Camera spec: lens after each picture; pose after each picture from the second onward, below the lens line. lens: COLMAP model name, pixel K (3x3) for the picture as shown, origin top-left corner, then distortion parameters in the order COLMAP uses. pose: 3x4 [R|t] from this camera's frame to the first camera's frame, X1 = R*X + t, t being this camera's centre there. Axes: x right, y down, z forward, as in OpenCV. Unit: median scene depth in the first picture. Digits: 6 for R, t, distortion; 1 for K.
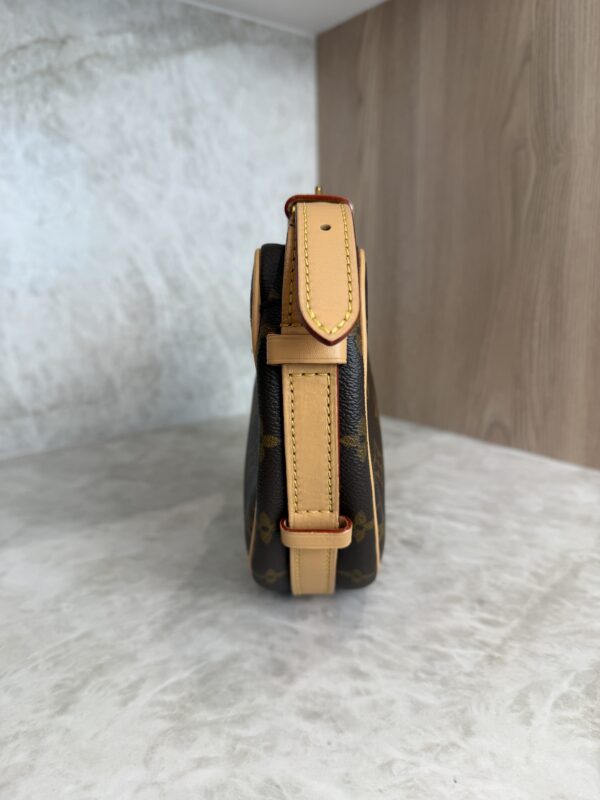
lens RADIAL K [[594.3, 0, 304.5], [0, 594.3, 400.0], [0, 0, 1]] dist [-0.049867, 0.013534]
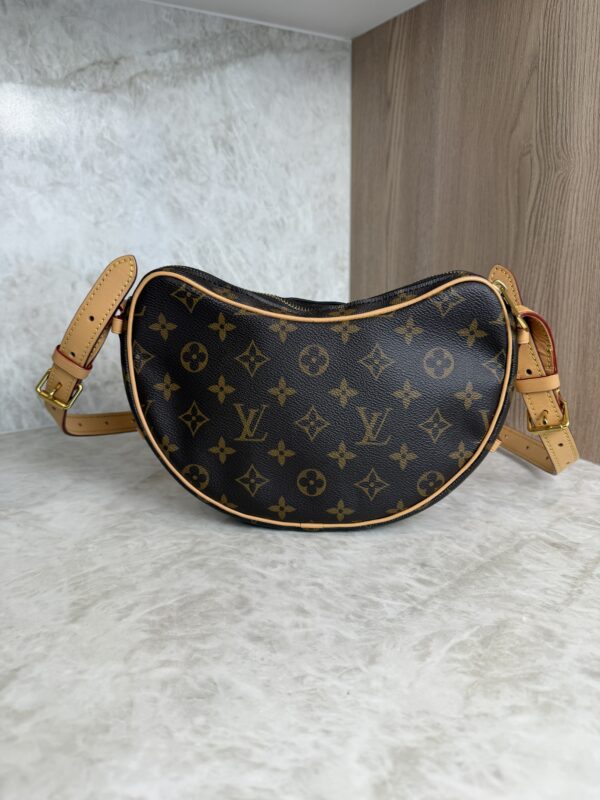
lens RADIAL K [[576.7, 0, 306.0], [0, 576.7, 399.9], [0, 0, 1]] dist [-0.002909, -0.031279]
pose [[0.992484, 0.035597, -0.117083, 0.234946], [-0.030125, 0.998384, 0.048176, -0.049222], [0.118609, -0.044287, 0.991953, -0.209649]]
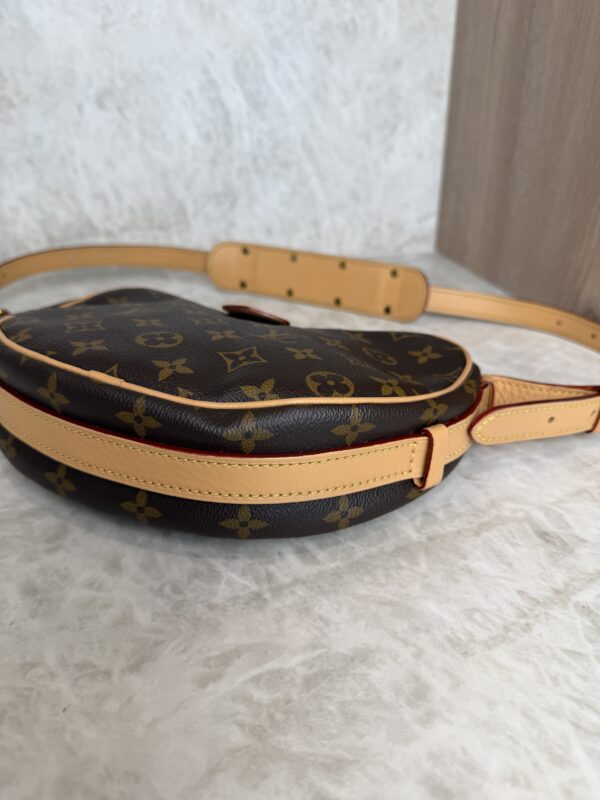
lens RADIAL K [[589.5, 0, 307.5], [0, 589.5, 401.5], [0, 0, 1]] dist [-0.037787, 0.002286]
pose [[0.912223, 0.207199, -0.353437, 0.667514], [-0.098948, 0.948571, 0.300704, -0.096457], [0.397566, -0.239337, 0.885810, 0.367747]]
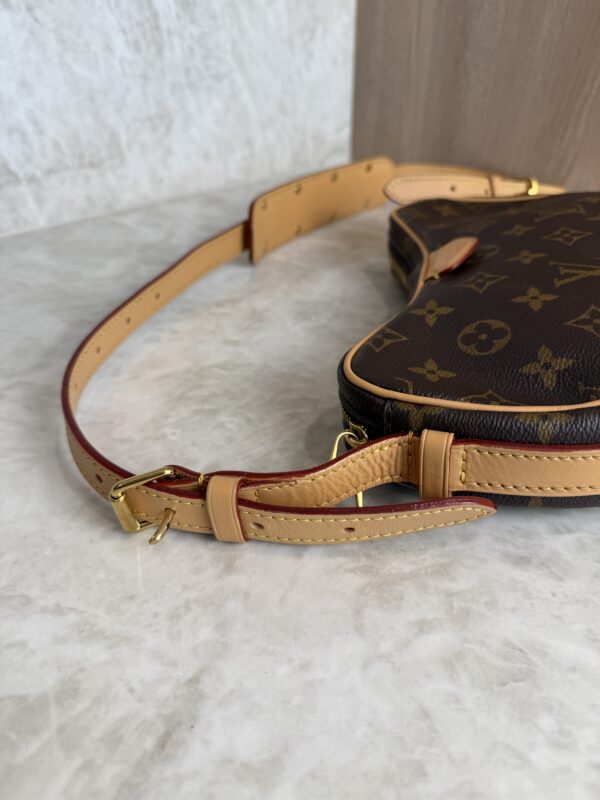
lens RADIAL K [[589.5, 0, 307.5], [0, 589.5, 401.5], [0, 0, 1]] dist [-0.037787, 0.002286]
pose [[0.996893, -0.020893, 0.075951, -0.341001], [-0.009993, 0.922851, 0.385028, -0.016690], [-0.078136, -0.384591, 0.919774, 0.287143]]
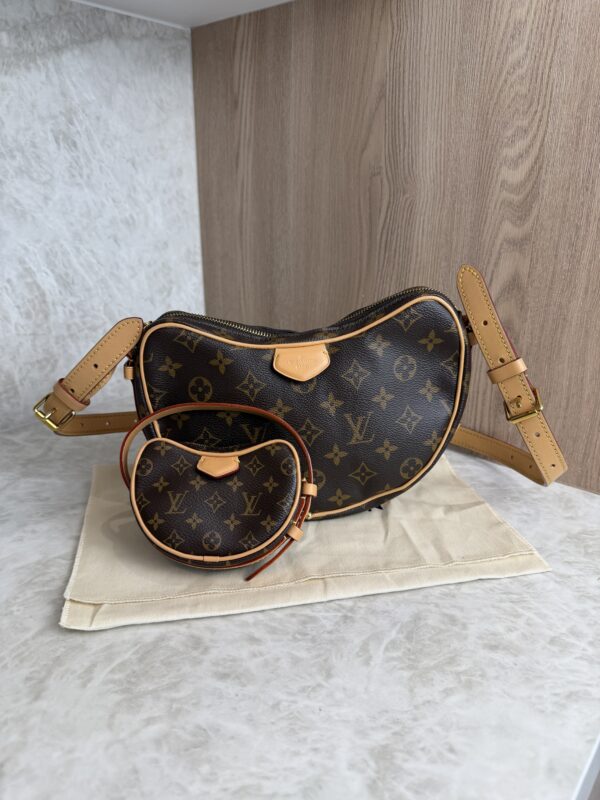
lens RADIAL K [[575.3, 0, 299.4], [0, 575.3, 401.7], [0, 0, 1]] dist [-0.018518, -0.003521]
pose [[0.980272, -0.043486, 0.192812, -0.042693], [0.017483, 0.990751, 0.134564, -0.291935], [-0.196881, -0.128538, 0.971965, -0.291869]]
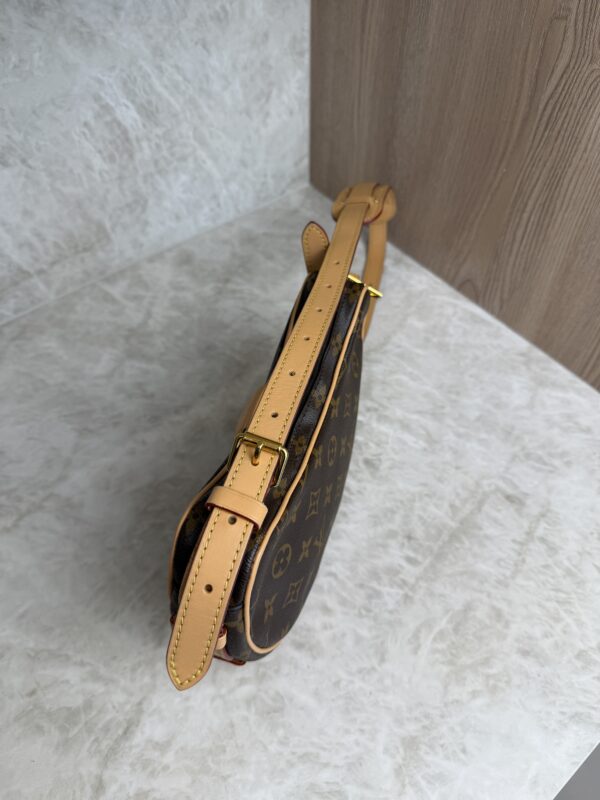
lens RADIAL K [[576.7, 0, 306.0], [0, 576.7, 399.9], [0, 0, 1]] dist [-0.002909, -0.031279]
pose [[0.999601, 0.000198, 0.028228, -0.015919], [-0.018452, 0.761349, 0.648079, -1.121836], [-0.021363, -0.648342, 0.761050, 0.122594]]
